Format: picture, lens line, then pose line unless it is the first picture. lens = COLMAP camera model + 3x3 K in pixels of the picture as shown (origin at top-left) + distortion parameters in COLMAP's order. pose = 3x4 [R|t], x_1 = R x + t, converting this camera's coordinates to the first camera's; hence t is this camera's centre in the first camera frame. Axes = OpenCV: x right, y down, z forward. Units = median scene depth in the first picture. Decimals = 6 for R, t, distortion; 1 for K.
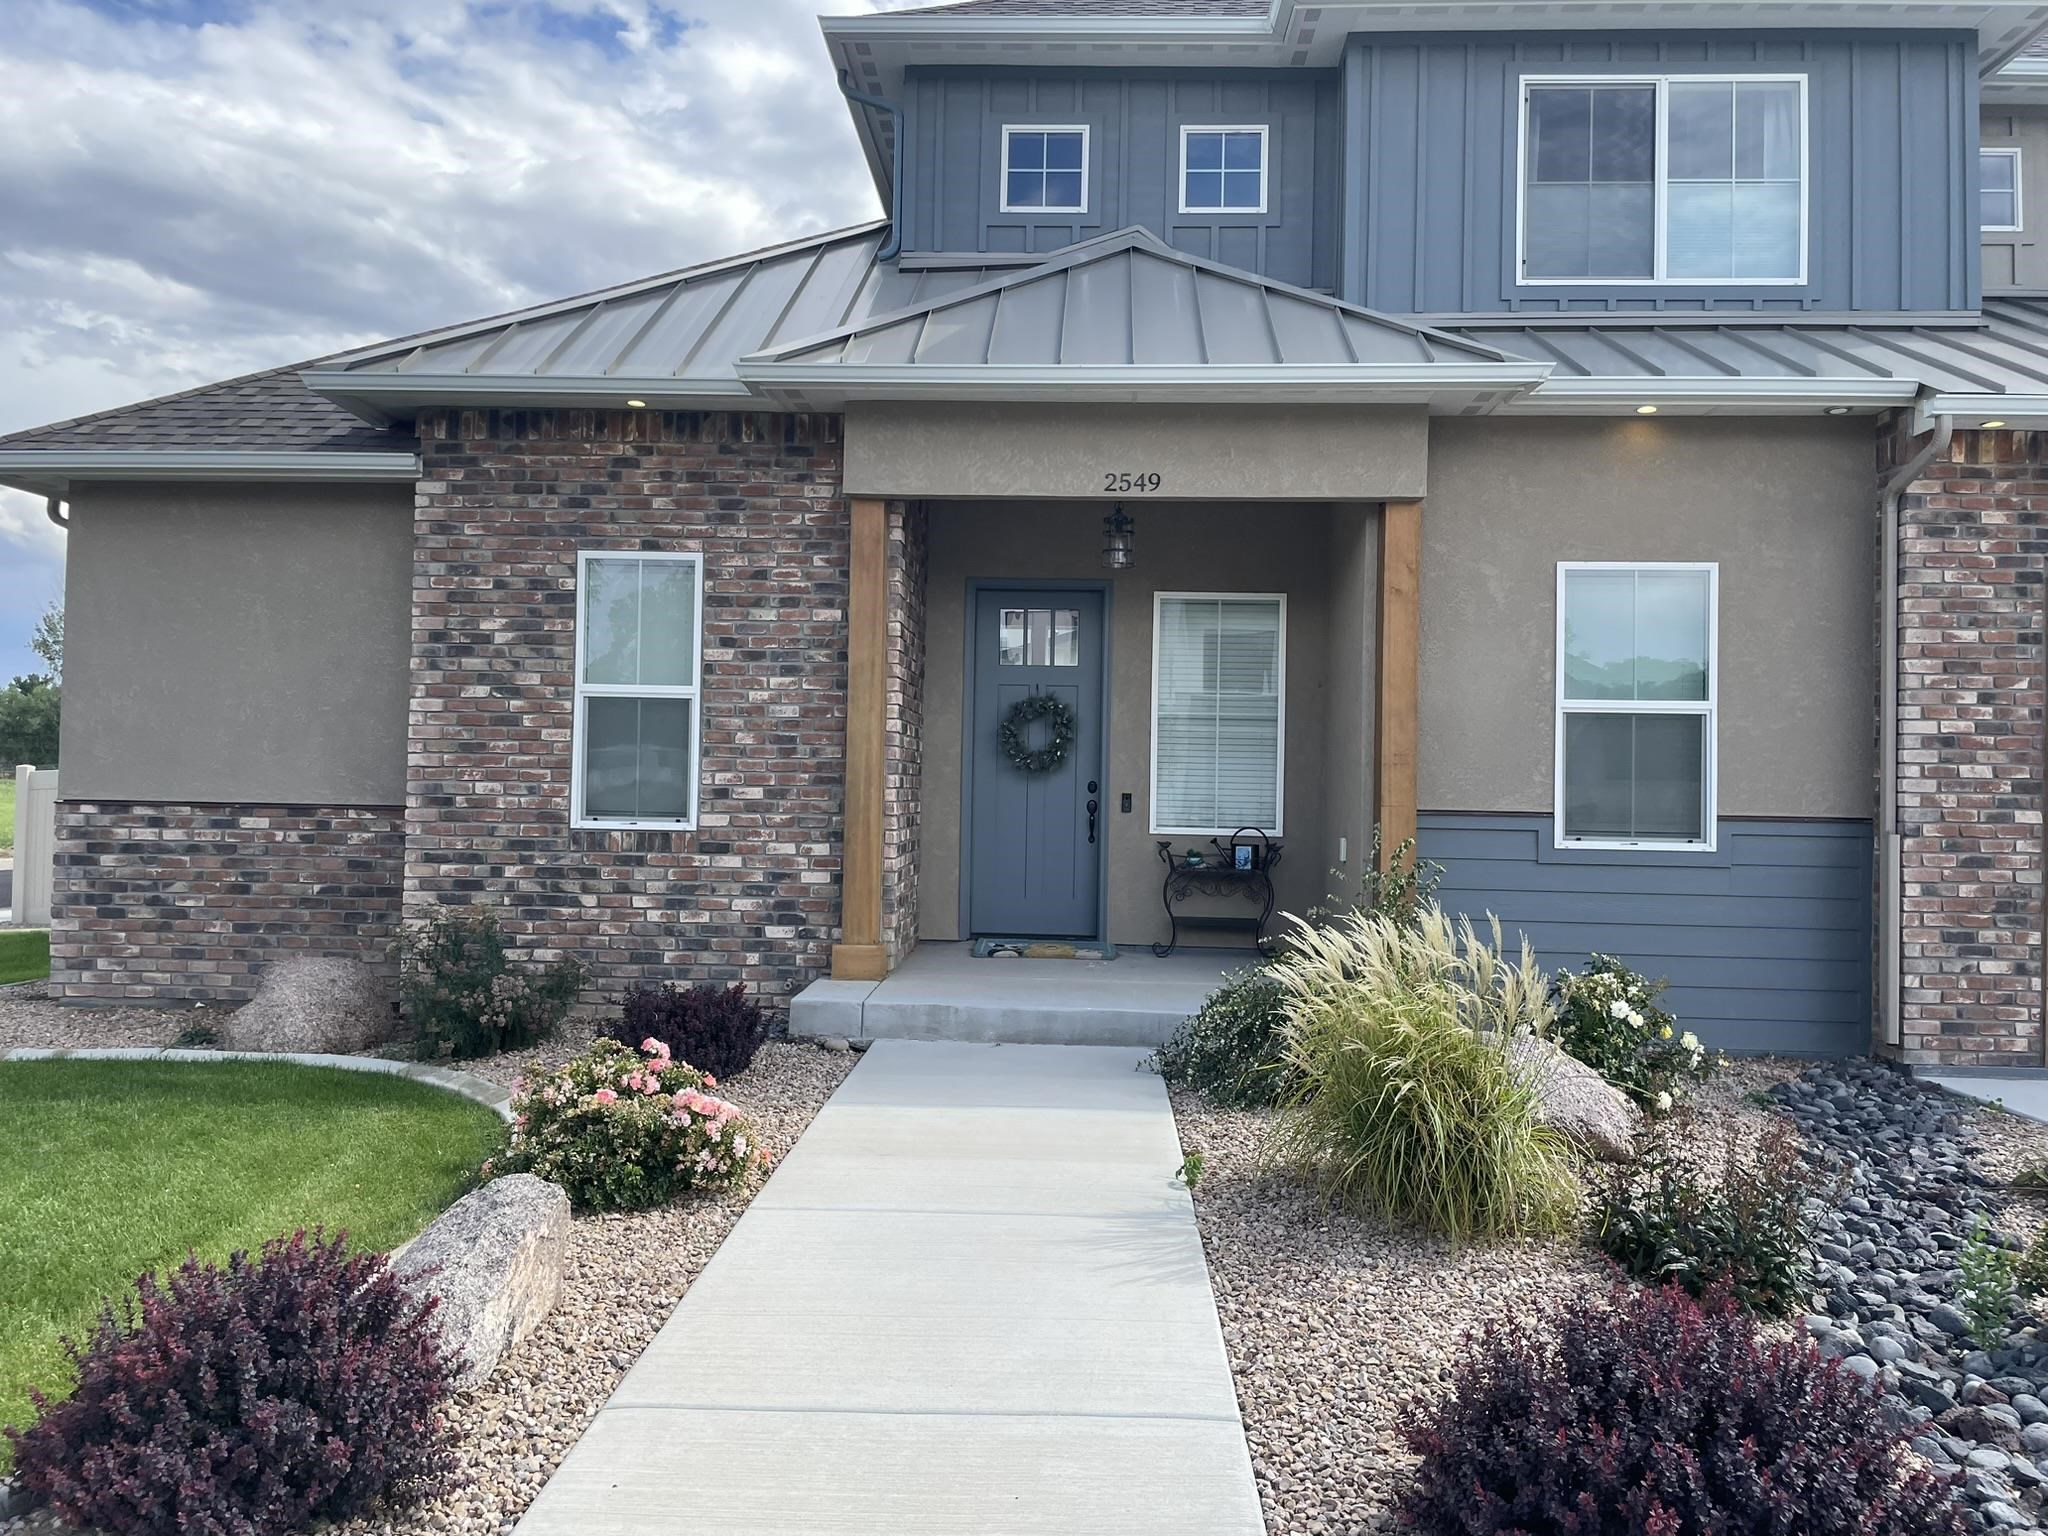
lens RADIAL K [[1528.1, 0, 1022.5], [0, 1528.1, 745.6], [0, 0, 1]] dist [0.091556, -0.104753]
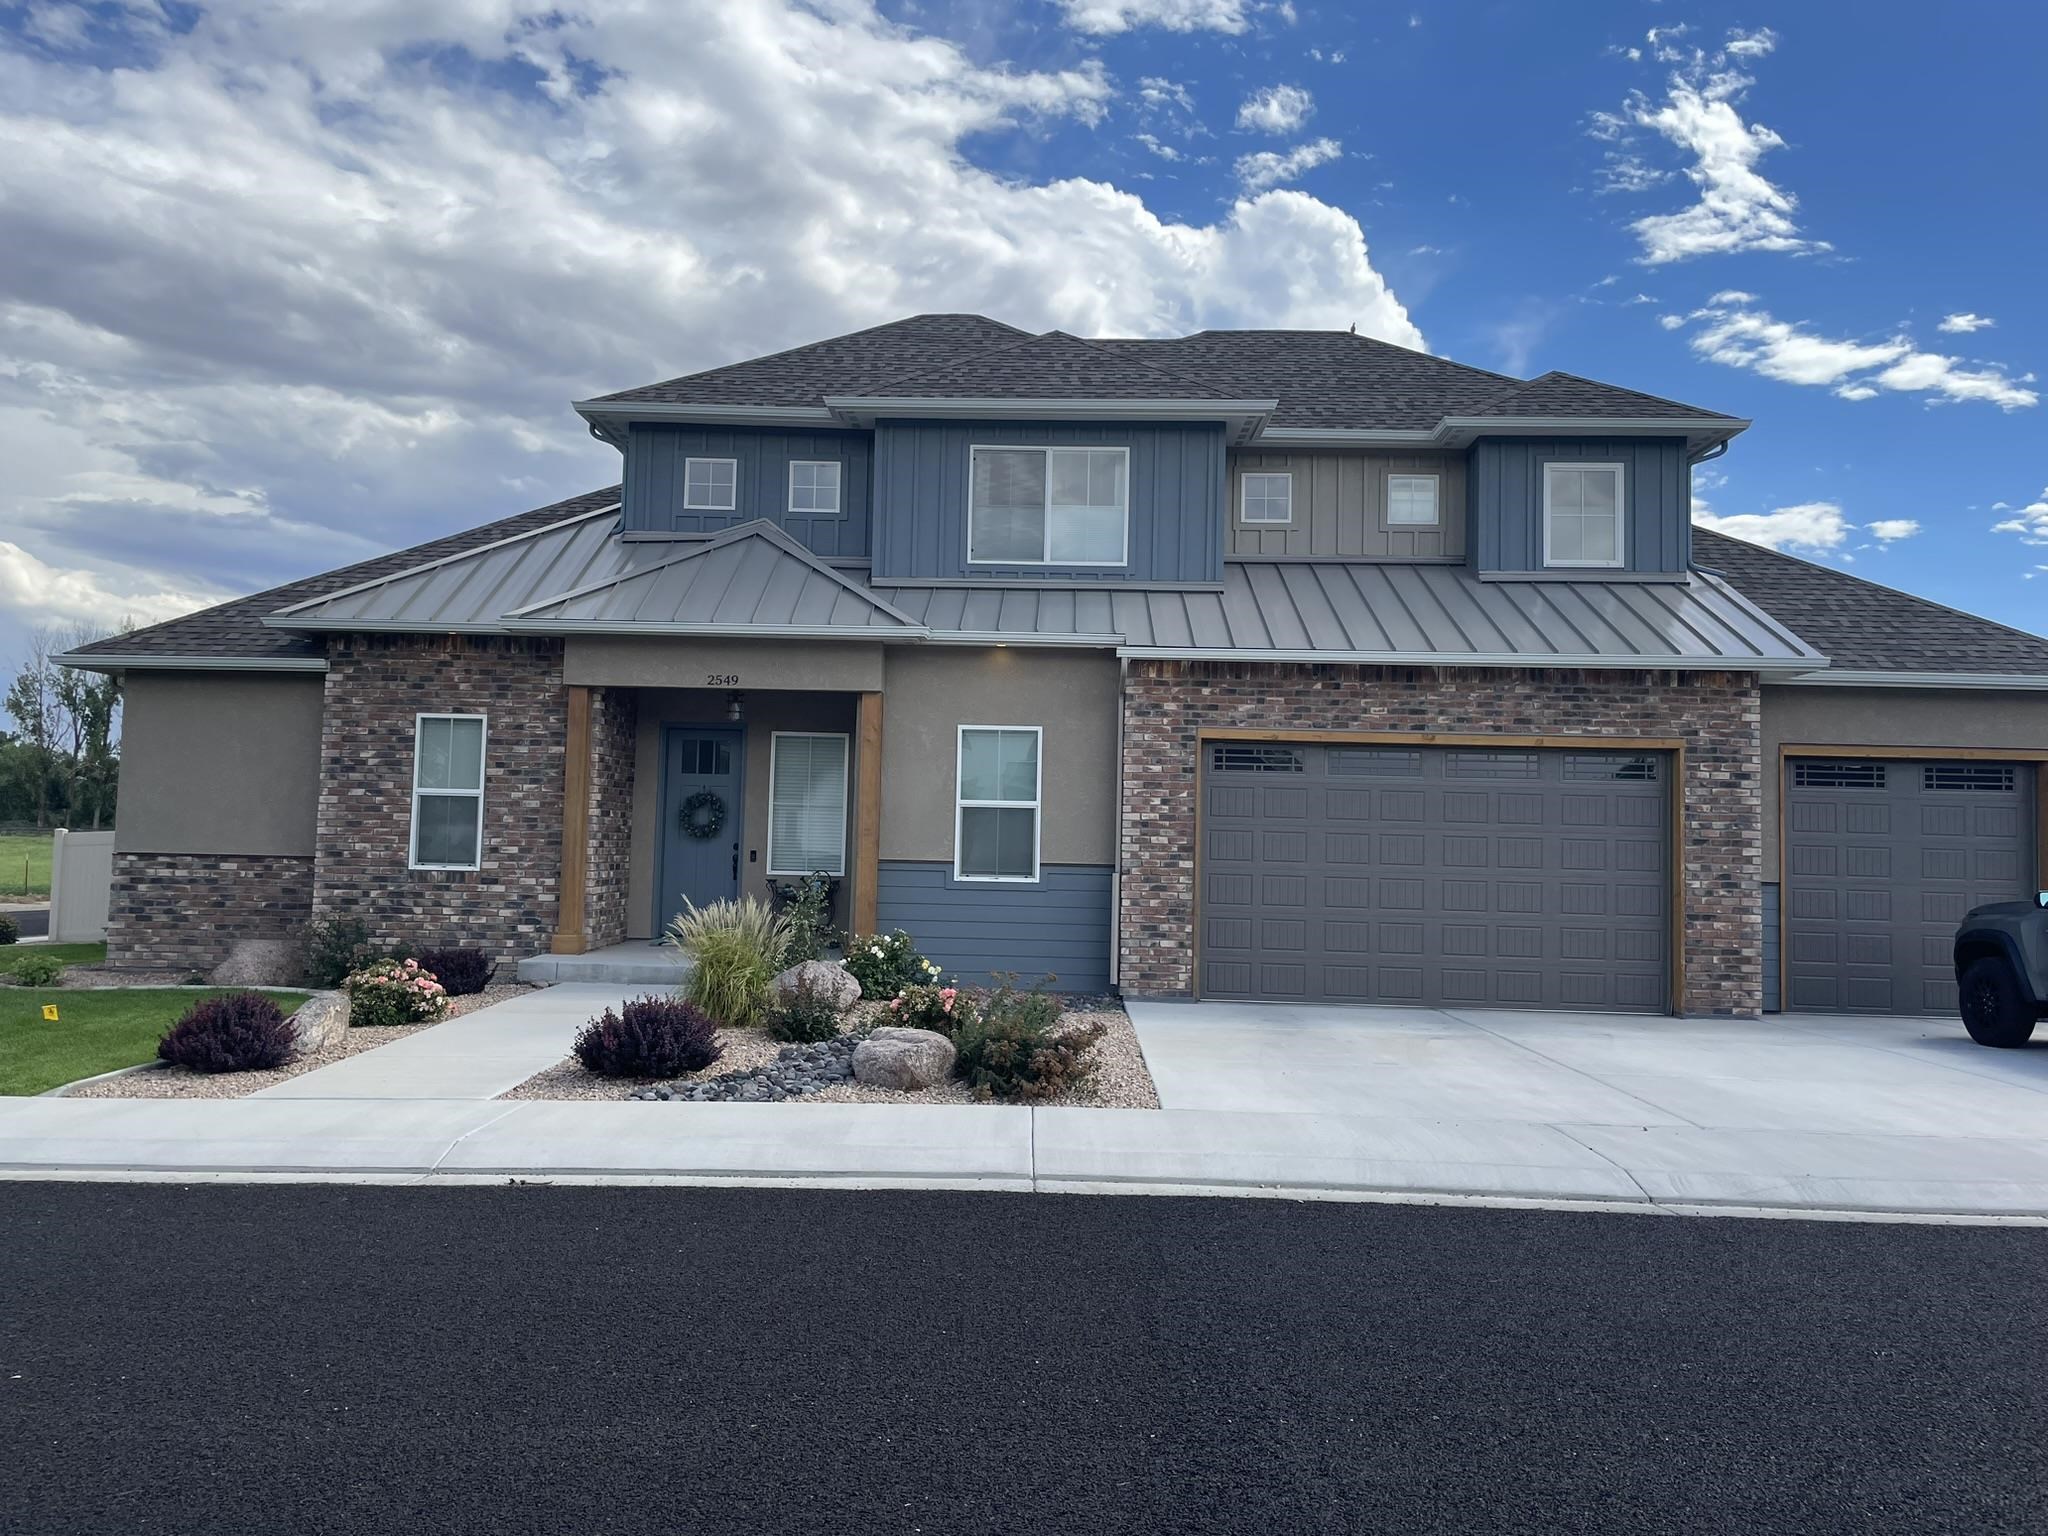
lens RADIAL K [[1528.1, 0, 1022.5], [0, 1528.1, 745.6], [0, 0, 1]] dist [0.091556, -0.104753]
pose [[0.999811, 0.005766, 0.018567, 0.380710], [-0.005060, 0.999271, -0.037839, -0.025091], [-0.018772, 0.037738, 0.999111, -0.801205]]
